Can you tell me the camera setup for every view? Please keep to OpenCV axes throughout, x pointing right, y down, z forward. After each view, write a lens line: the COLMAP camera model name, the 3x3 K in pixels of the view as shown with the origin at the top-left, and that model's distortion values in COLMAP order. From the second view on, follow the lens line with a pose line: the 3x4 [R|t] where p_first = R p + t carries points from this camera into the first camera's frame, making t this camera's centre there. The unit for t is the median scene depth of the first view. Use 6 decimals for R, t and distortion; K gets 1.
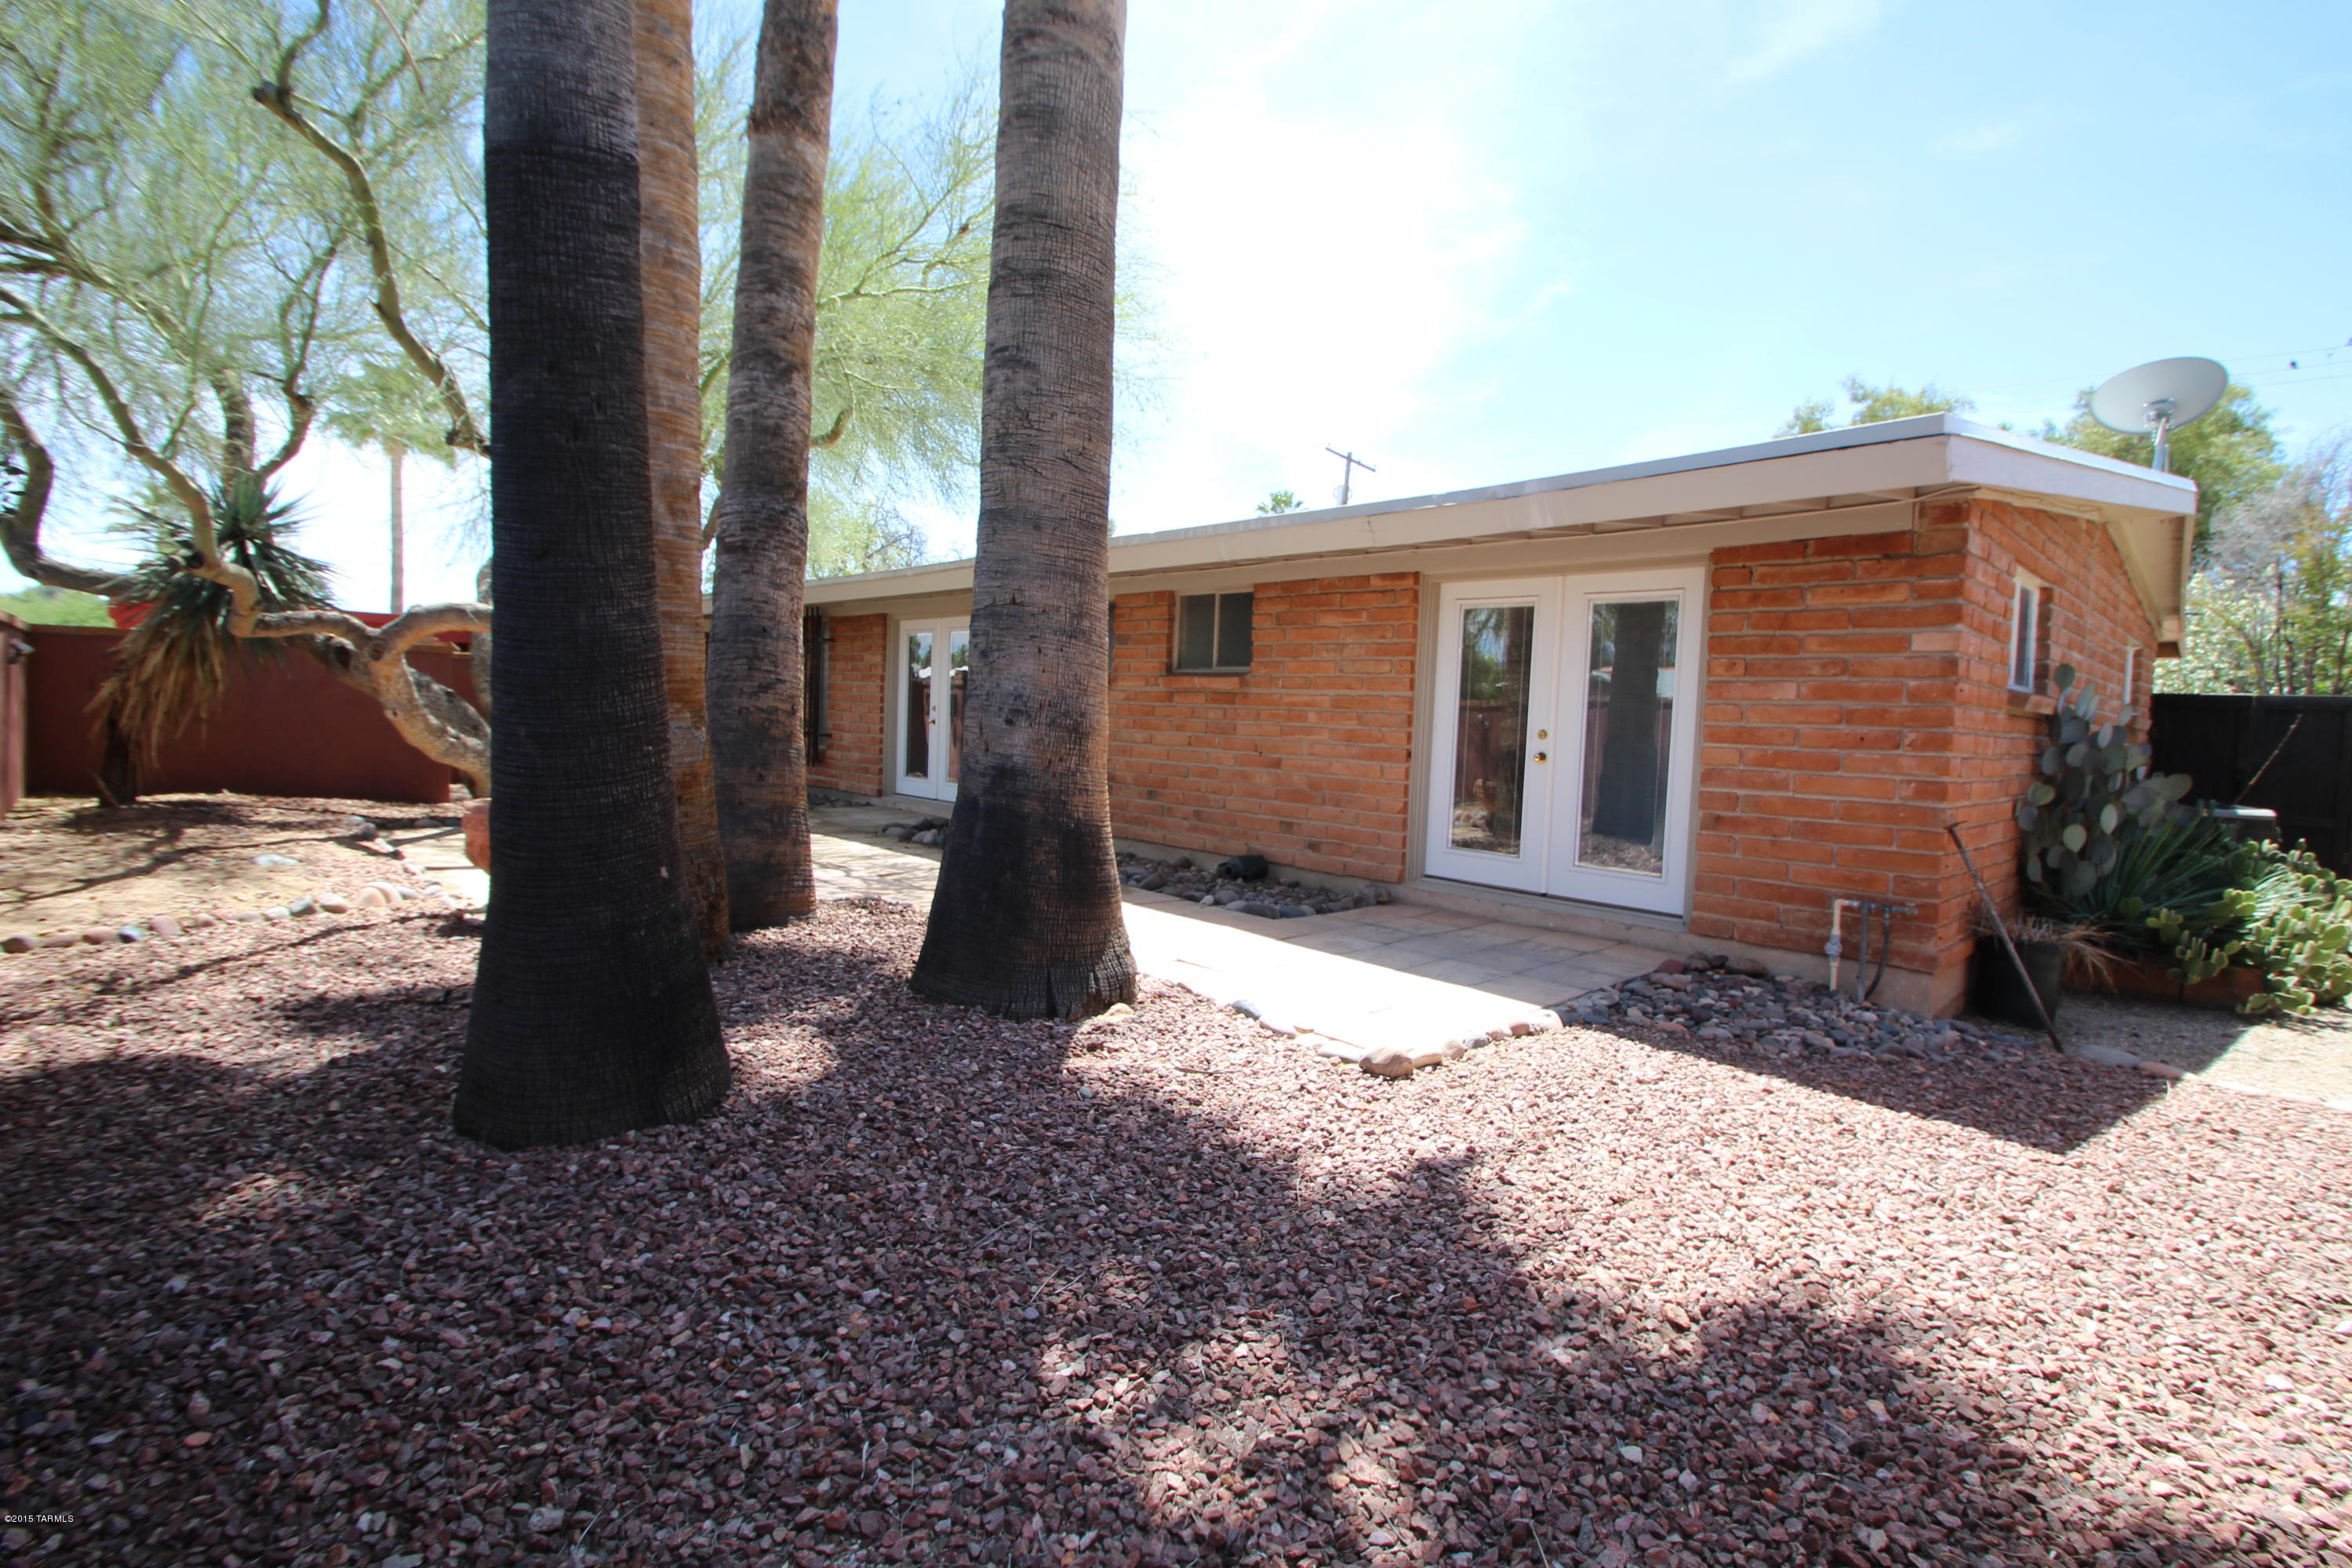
lens RADIAL K [[1102.5, 0, 1215.4], [0, 1102.5, 771.8], [0, 0, 1]] dist [0.010604, -0.009715]
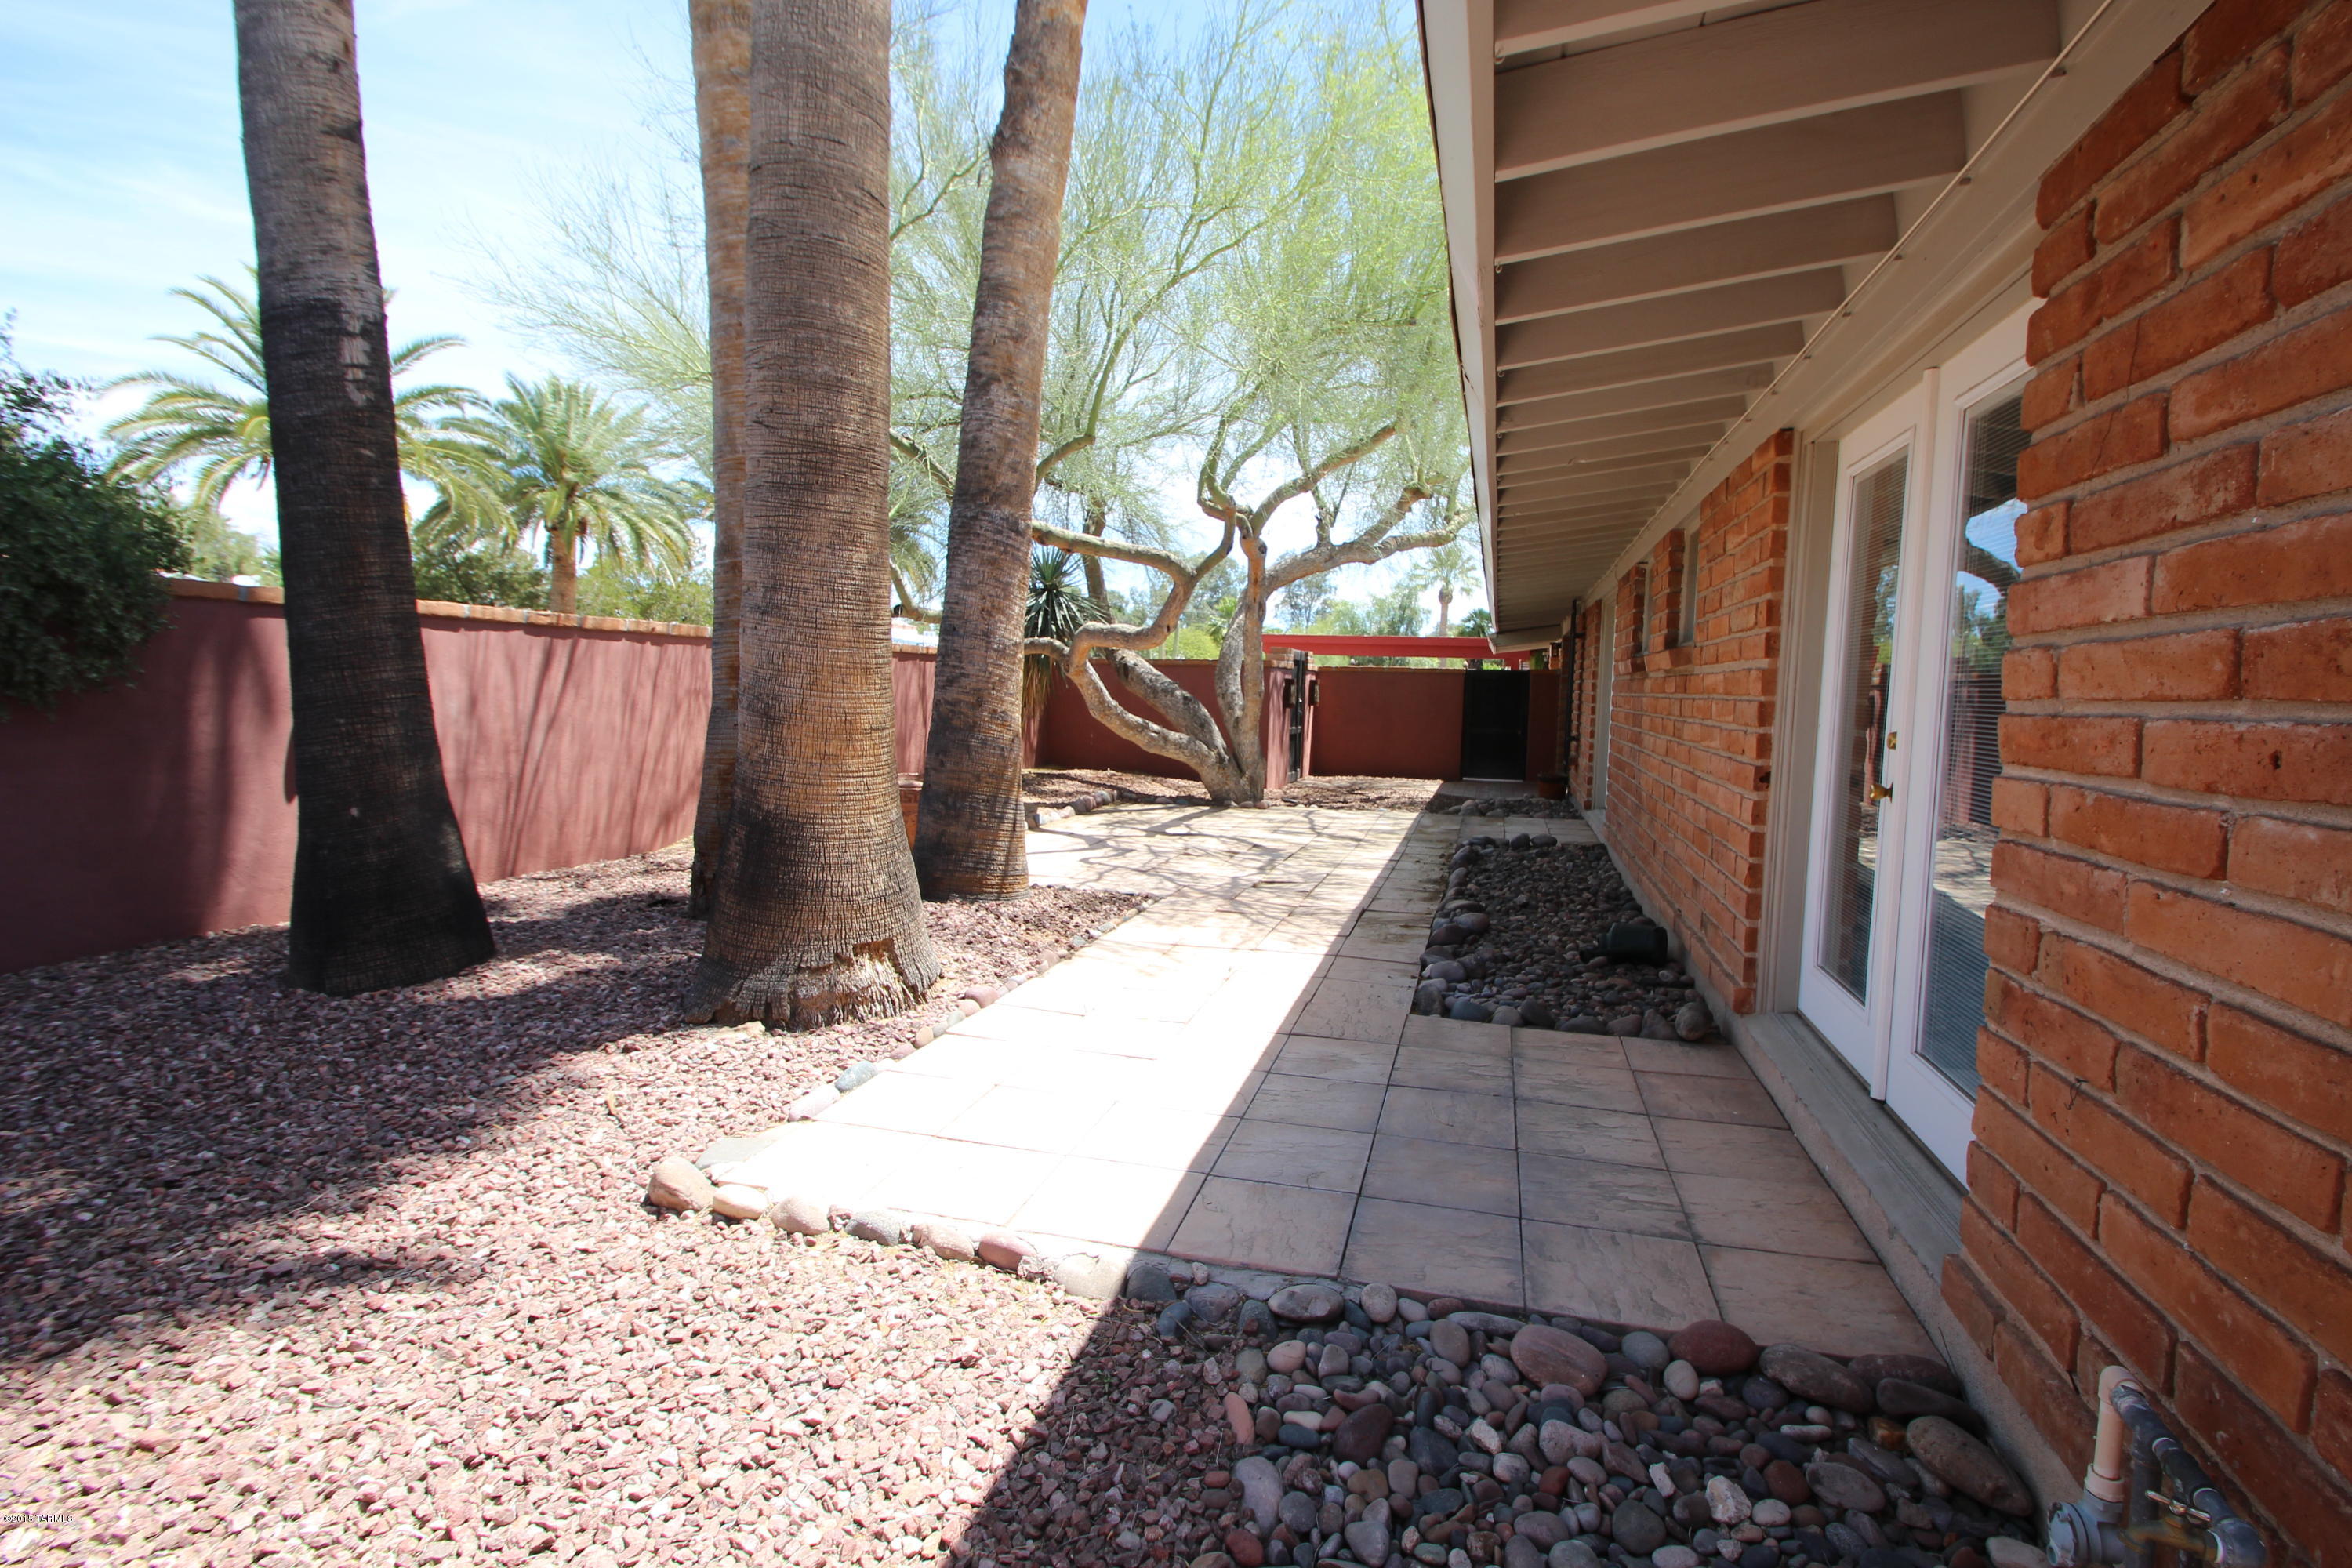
lens RADIAL K [[1102.5, 0, 1215.4], [0, 1102.5, 771.8], [0, 0, 1]] dist [0.010604, -0.009715]
pose [[0.502253, 0.040082, -0.863791, 0.803959], [-0.048847, 0.998645, 0.017937, -0.023080], [0.863340, 0.033185, 0.503530, 0.812418]]
